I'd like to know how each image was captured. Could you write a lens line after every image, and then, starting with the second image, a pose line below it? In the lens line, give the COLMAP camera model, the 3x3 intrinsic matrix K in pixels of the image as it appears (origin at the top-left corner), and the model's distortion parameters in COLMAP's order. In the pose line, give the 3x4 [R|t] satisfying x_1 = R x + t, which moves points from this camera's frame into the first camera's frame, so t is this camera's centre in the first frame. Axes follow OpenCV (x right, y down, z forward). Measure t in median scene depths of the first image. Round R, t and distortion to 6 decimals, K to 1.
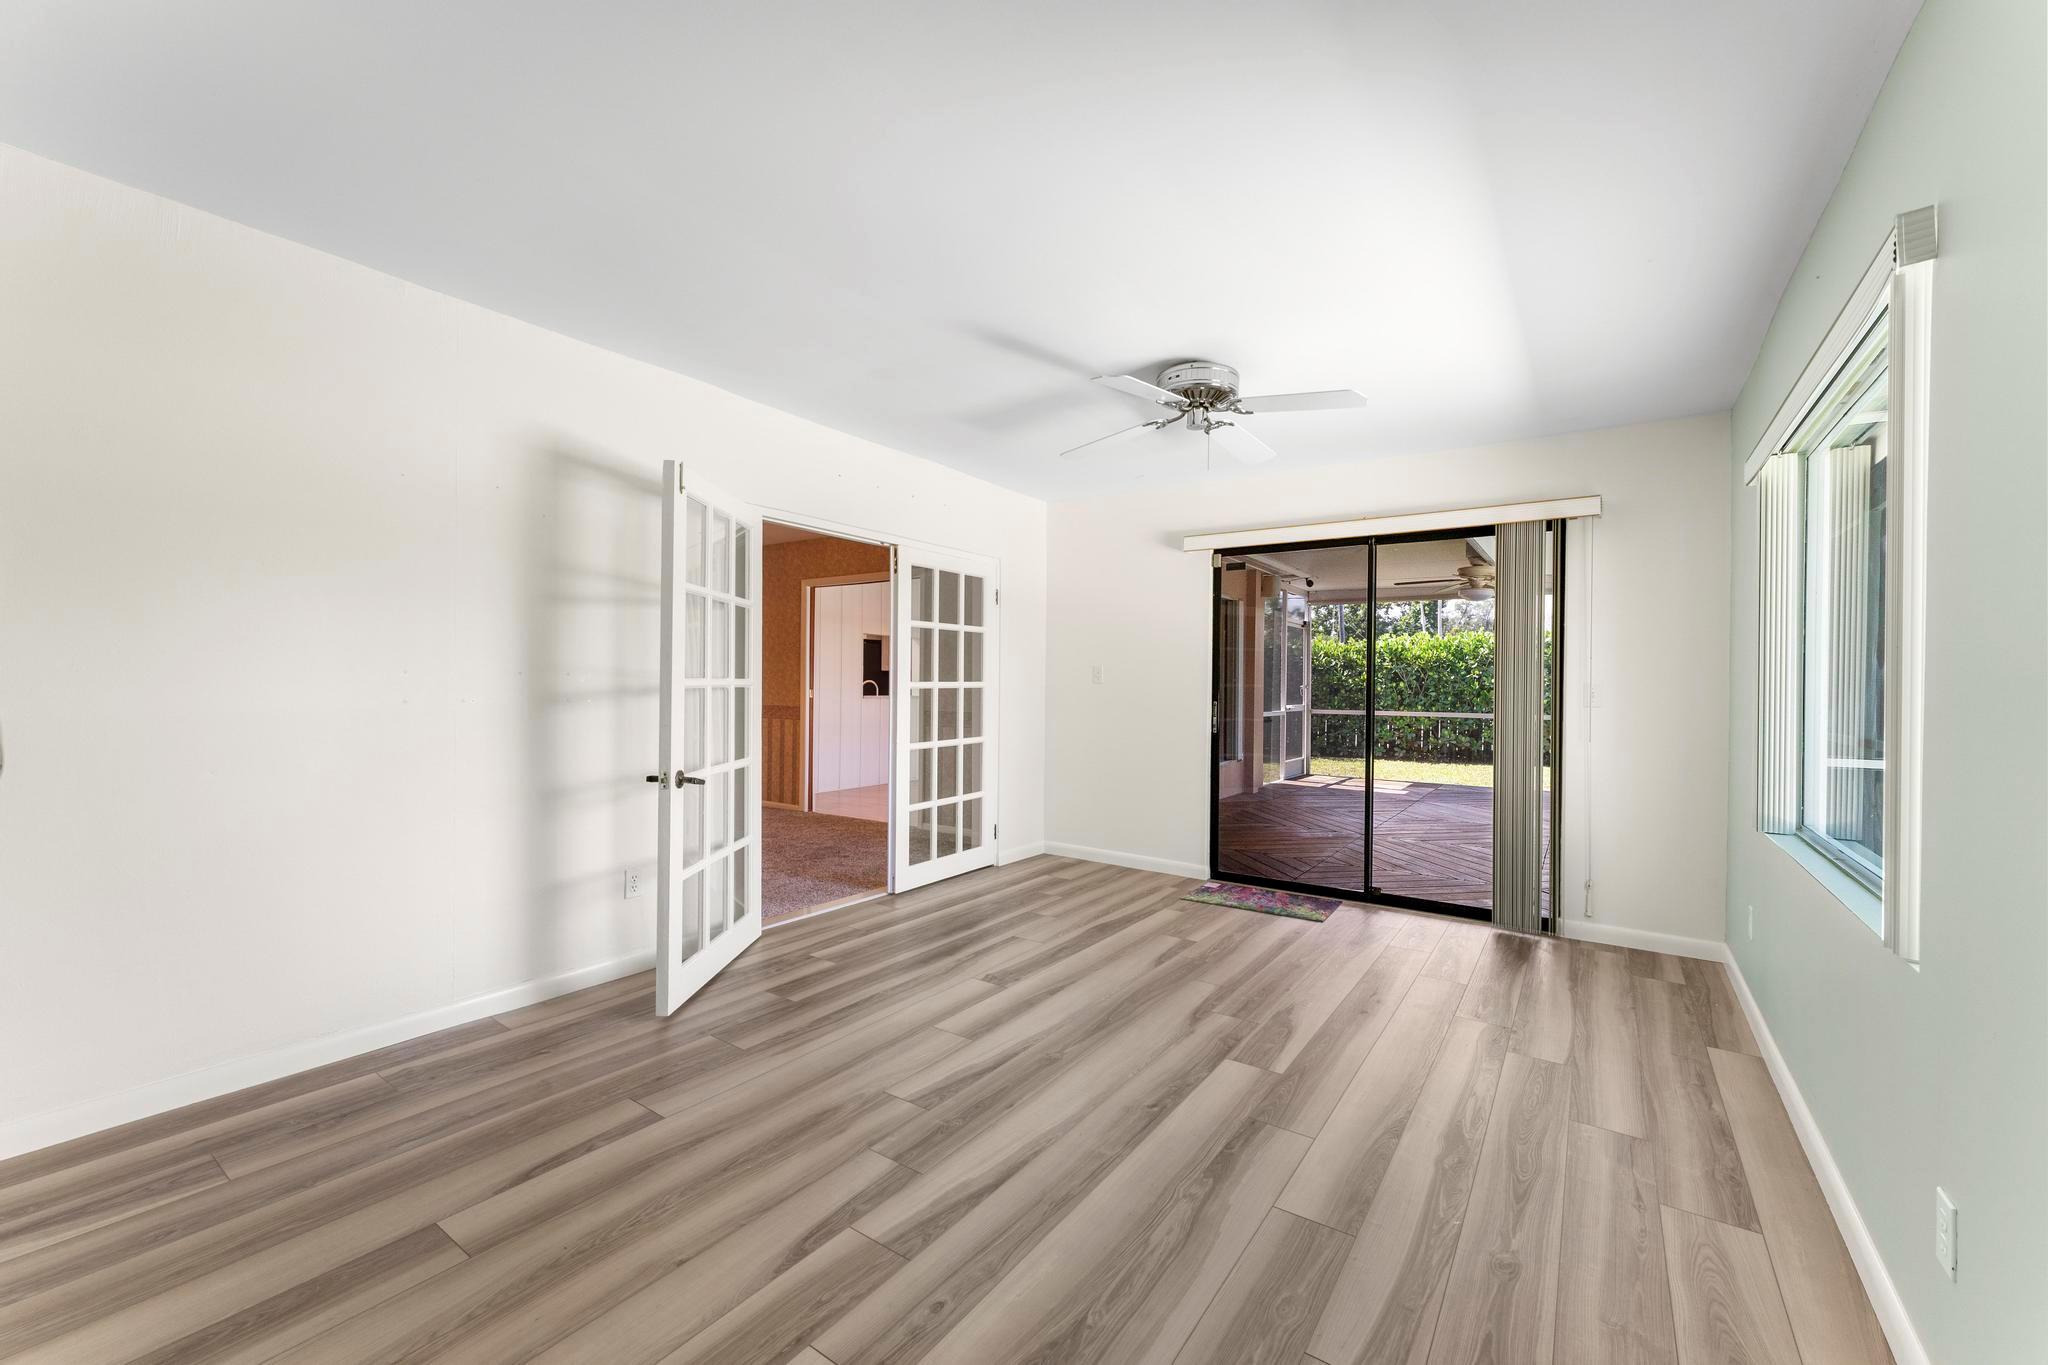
lens RADIAL K [[808.4, 0, 1025.3], [0, 808.4, 698.1], [0, 0, 1]] dist [-0.000287, -0.000093]
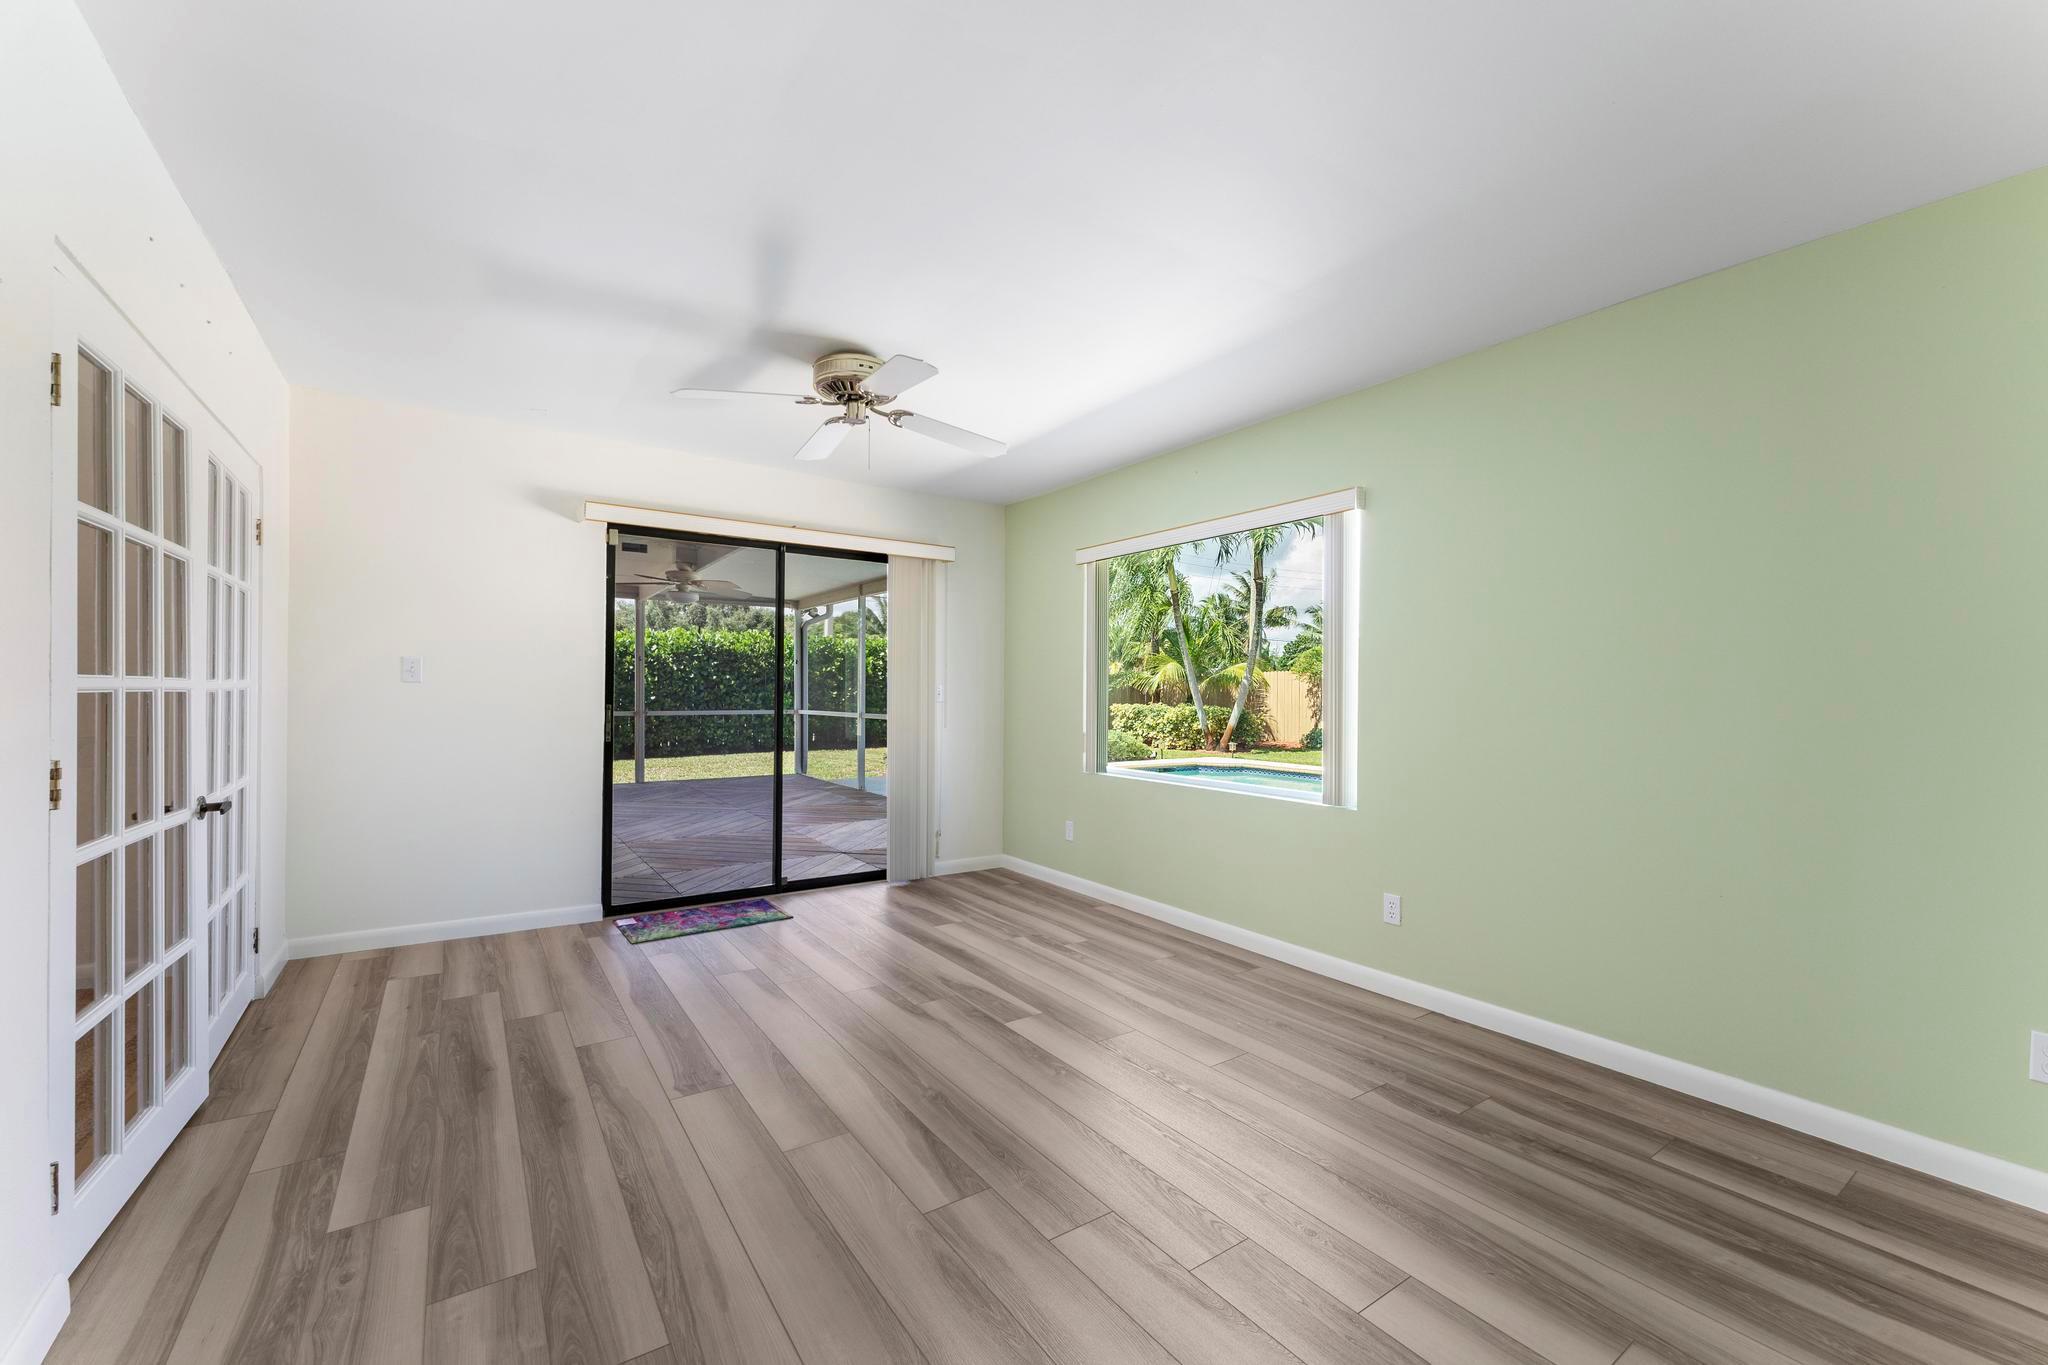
lens RADIAL K [[822.4, 0, 1028.9], [0, 822.4, 687.2], [0, 0, 1]] dist [0.000742, 0.000035]
pose [[0.346280, -0.001820, 0.938130, -0.537021], [0.009614, 0.999952, -0.001609, -0.010352], [-0.938082, 0.009576, 0.346281, 0.382160]]
